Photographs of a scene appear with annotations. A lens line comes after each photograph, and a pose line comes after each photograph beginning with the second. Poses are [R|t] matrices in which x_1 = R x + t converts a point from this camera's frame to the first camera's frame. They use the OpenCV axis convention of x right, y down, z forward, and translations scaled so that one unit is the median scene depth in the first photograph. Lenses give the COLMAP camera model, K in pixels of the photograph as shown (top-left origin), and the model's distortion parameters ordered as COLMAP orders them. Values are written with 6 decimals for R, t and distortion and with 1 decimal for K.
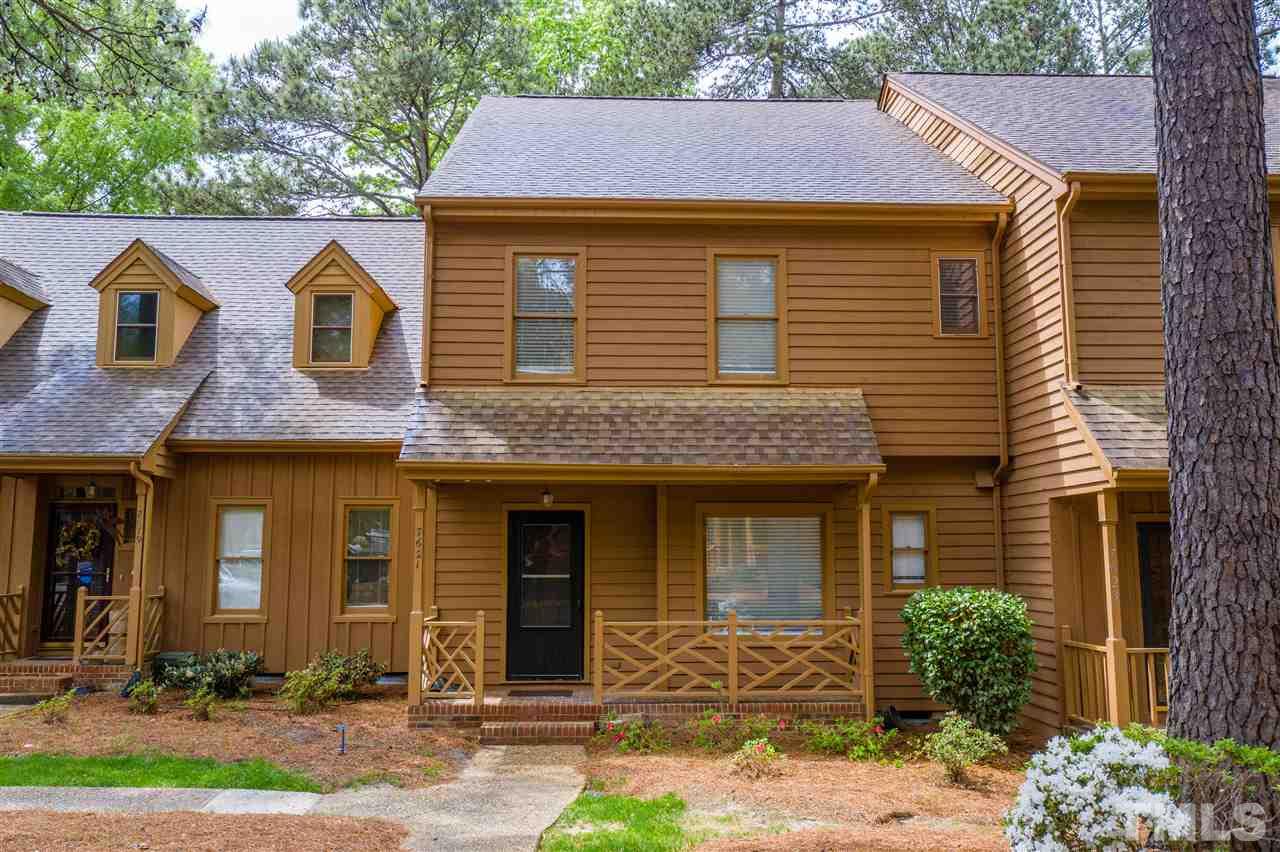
lens RADIAL K [[1023.8, 0, 646.1], [0, 1023.8, 427.2], [0, 0, 1]] dist [-0.002989, 0.013212]
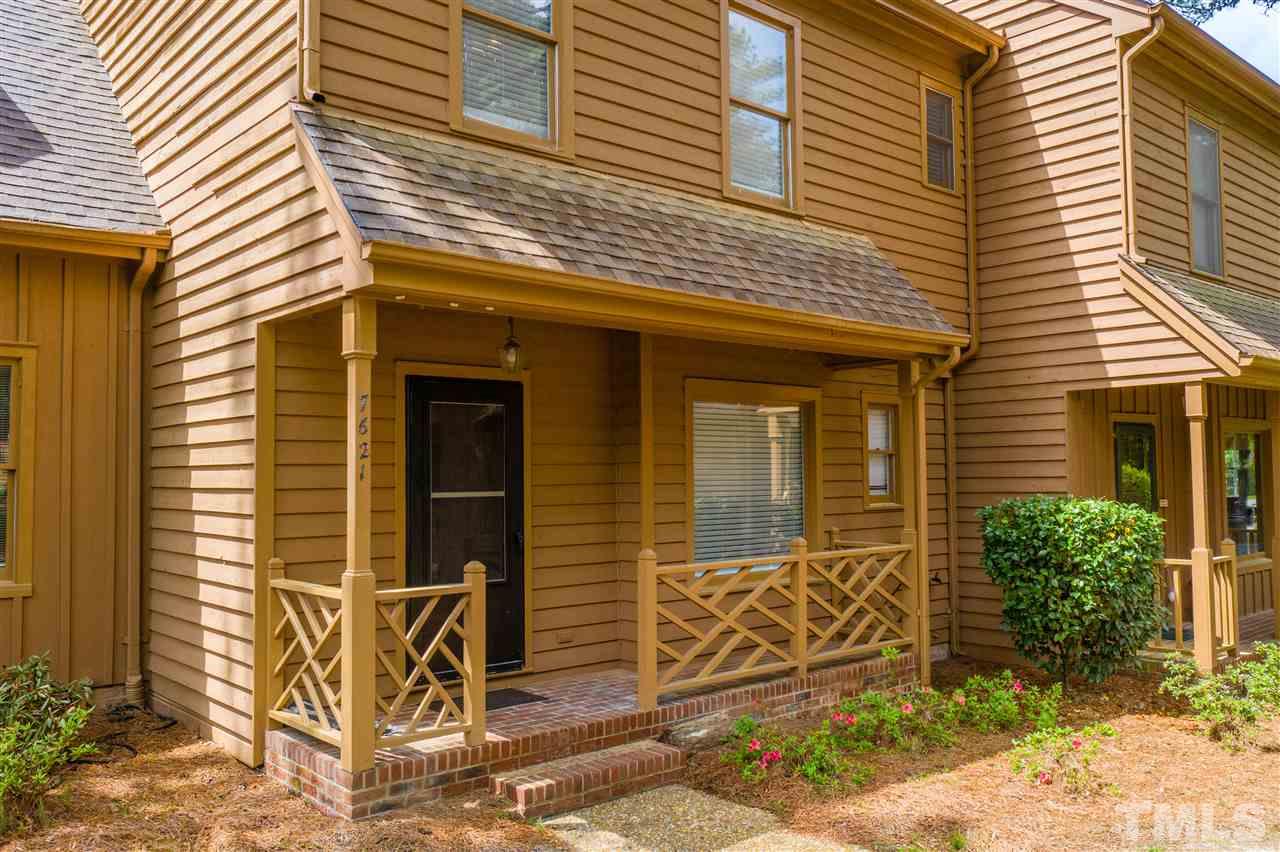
lens RADIAL K [[1023.8, 0, 636.6], [0, 1023.8, 426.0], [0, 0, 1]] dist [-0.002989, 0.013212]
pose [[0.776130, 0.023979, 0.630117, -0.420415], [-0.069882, 0.996392, 0.048158, 0.081784], [-0.626689, -0.081410, 0.775006, 0.559044]]
